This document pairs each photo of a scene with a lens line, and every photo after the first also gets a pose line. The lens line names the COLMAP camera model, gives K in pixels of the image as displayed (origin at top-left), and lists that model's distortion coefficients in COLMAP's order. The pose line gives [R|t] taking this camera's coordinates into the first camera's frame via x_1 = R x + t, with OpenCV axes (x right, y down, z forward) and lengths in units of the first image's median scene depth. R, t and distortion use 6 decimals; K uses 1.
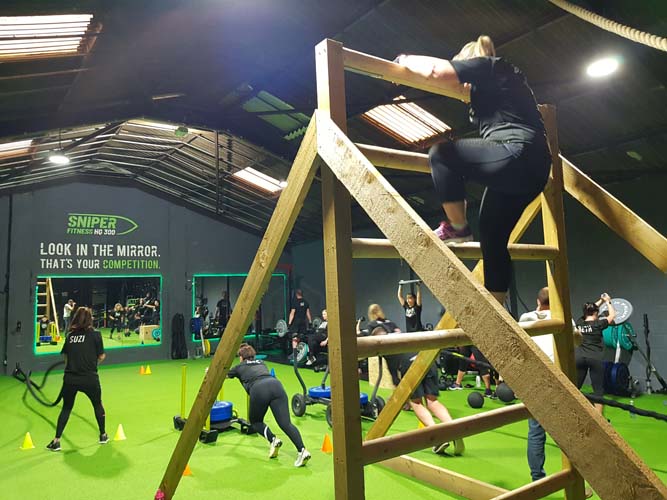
lens RADIAL K [[512.6, 0, 334.2], [0, 512.6, 244.9], [0, 0, 1]] dist [0.045133, -0.082143]
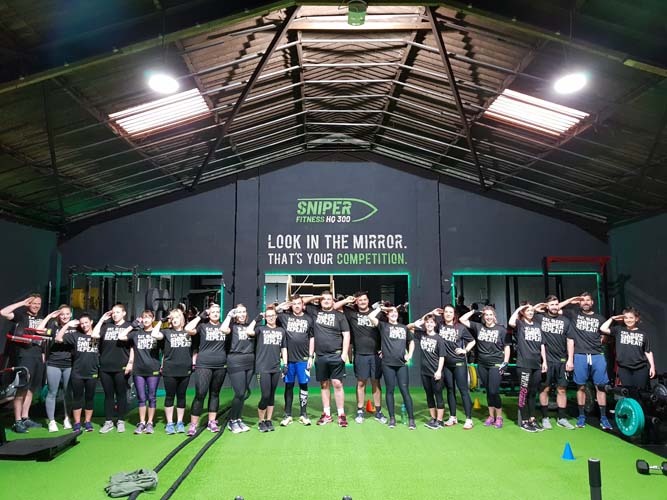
lens RADIAL K [[512.6, 0, 327.1], [0, 512.6, 244.8], [0, 0, 1]] dist [0.045133, -0.082143]
pose [[0.821667, -0.037295, -0.568746, -0.004663], [0.030558, 0.999304, -0.021381, 0.031806], [0.569147, 0.000188, 0.822235, 0.331744]]
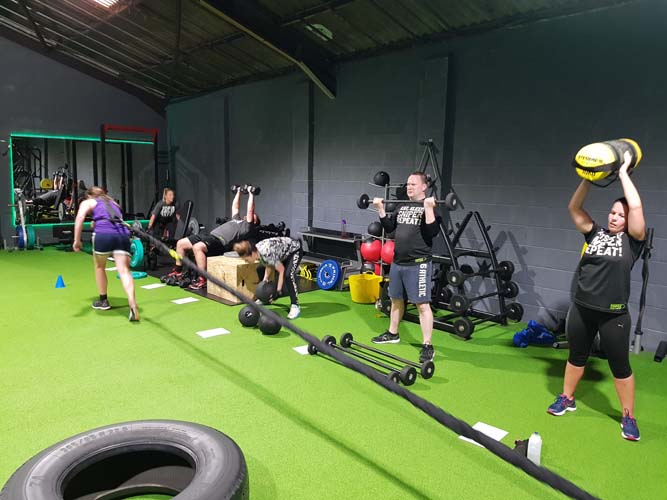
lens RADIAL K [[512.6, 0, 338.1], [0, 512.6, 247.0], [0, 0, 1]] dist [0.045133, -0.082143]
pose [[0.992433, 0.037293, 0.116990, 0.102804], [-0.062757, 0.972975, 0.222217, 0.026917], [-0.105541, -0.227878, 0.967953, 0.266397]]
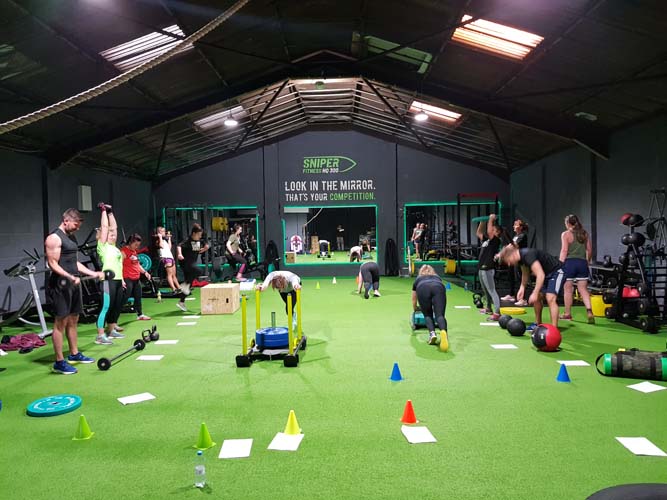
lens RADIAL K [[512.6, 0, 331.1], [0, 512.6, 262.1], [0, 0, 1]] dist [0.045133, -0.082143]
pose [[0.799352, 0.052940, -0.598527, 0.302580], [0.046939, 0.987565, 0.150039, 0.007232], [0.599027, -0.148028, 0.786927, 0.003931]]
